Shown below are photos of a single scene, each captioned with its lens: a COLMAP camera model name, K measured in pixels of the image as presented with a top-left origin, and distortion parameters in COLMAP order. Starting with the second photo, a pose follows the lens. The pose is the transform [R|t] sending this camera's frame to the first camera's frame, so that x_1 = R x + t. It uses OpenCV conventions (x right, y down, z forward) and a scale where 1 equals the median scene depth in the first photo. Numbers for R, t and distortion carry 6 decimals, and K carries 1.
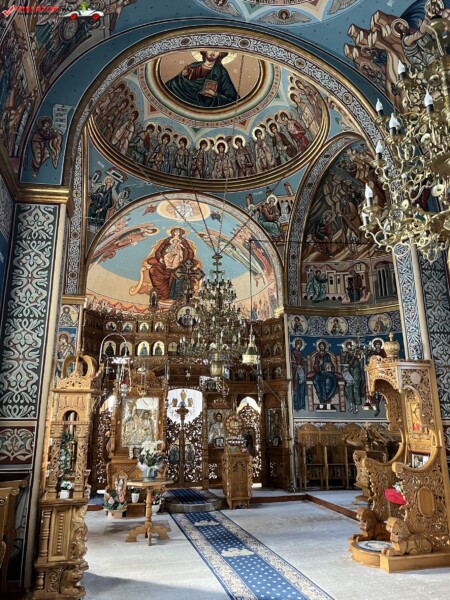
lens RADIAL K [[452.4, 0, 224.1], [0, 452.4, 300.4], [0, 0, 1]] dist [0.054130, -0.060186]
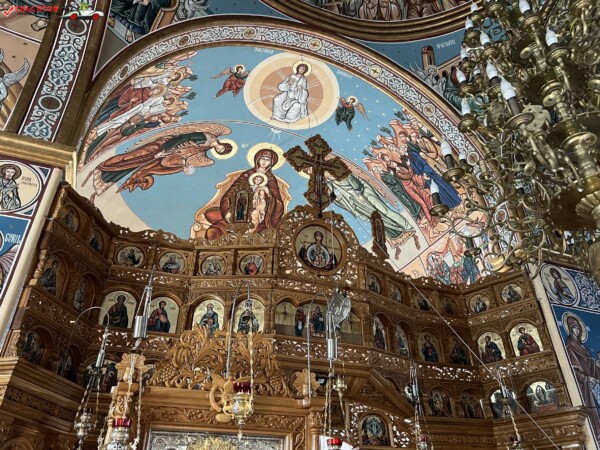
lens RADIAL K [[452.4, 0, 300.5], [0, 452.4, 227.1], [0, 0, 1]] dist [0.054130, -0.060186]
pose [[0.993176, 0.062380, 0.098542, -0.145045], [-0.028428, 0.948935, -0.314187, 0.154665], [-0.113109, 0.309242, 0.944233, 0.609466]]
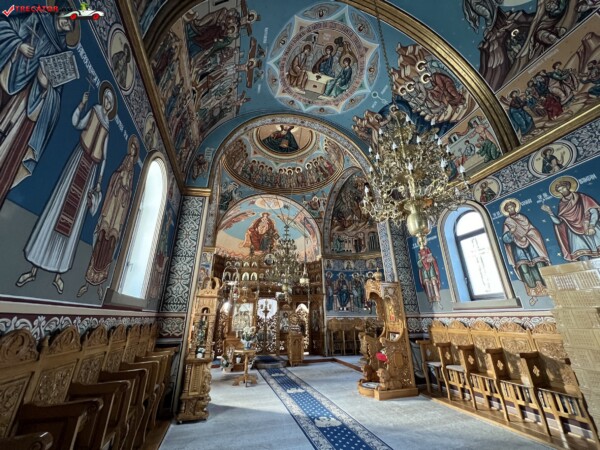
lens RADIAL K [[239.4, 0, 300.3], [0, 239.4, 225.6], [0, 0, 1]] dist [-0.001646, 0.000553]
pose [[0.998818, 0.017750, 0.045253, -0.003557], [-0.012510, 0.993453, -0.113555, 0.008568], [-0.046972, 0.112854, 0.992501, -0.000786]]
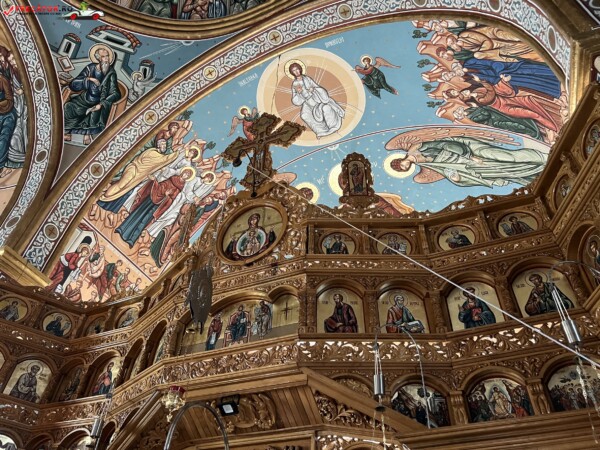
lens RADIAL K [[452.4, 0, 304.2], [0, 452.4, 226.4], [0, 0, 1]] dist [0.054130, -0.060186]
pose [[0.787706, -0.396270, -0.471689, 0.099683], [0.105510, 0.841130, -0.530442, 0.207616], [0.606949, 0.368064, 0.704373, 0.818599]]
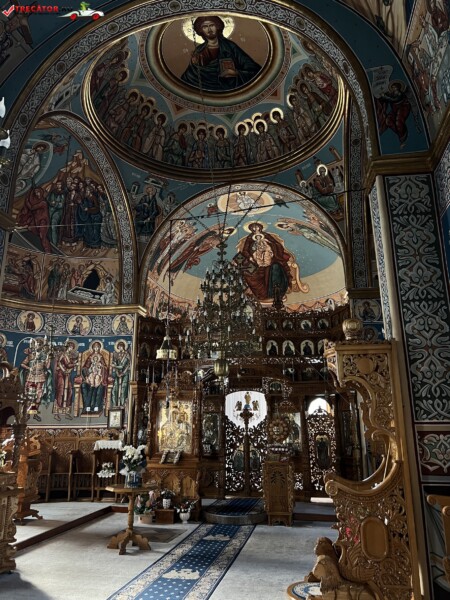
lens RADIAL K [[452.4, 0, 225.3], [0, 452.4, 303.2], [0, 0, 1]] dist [0.054130, -0.060186]
pose [[0.901213, -0.109605, -0.419288, 0.290940], [0.107761, 0.993778, -0.028161, 0.036864], [0.419766, -0.019804, 0.907416, 0.136578]]
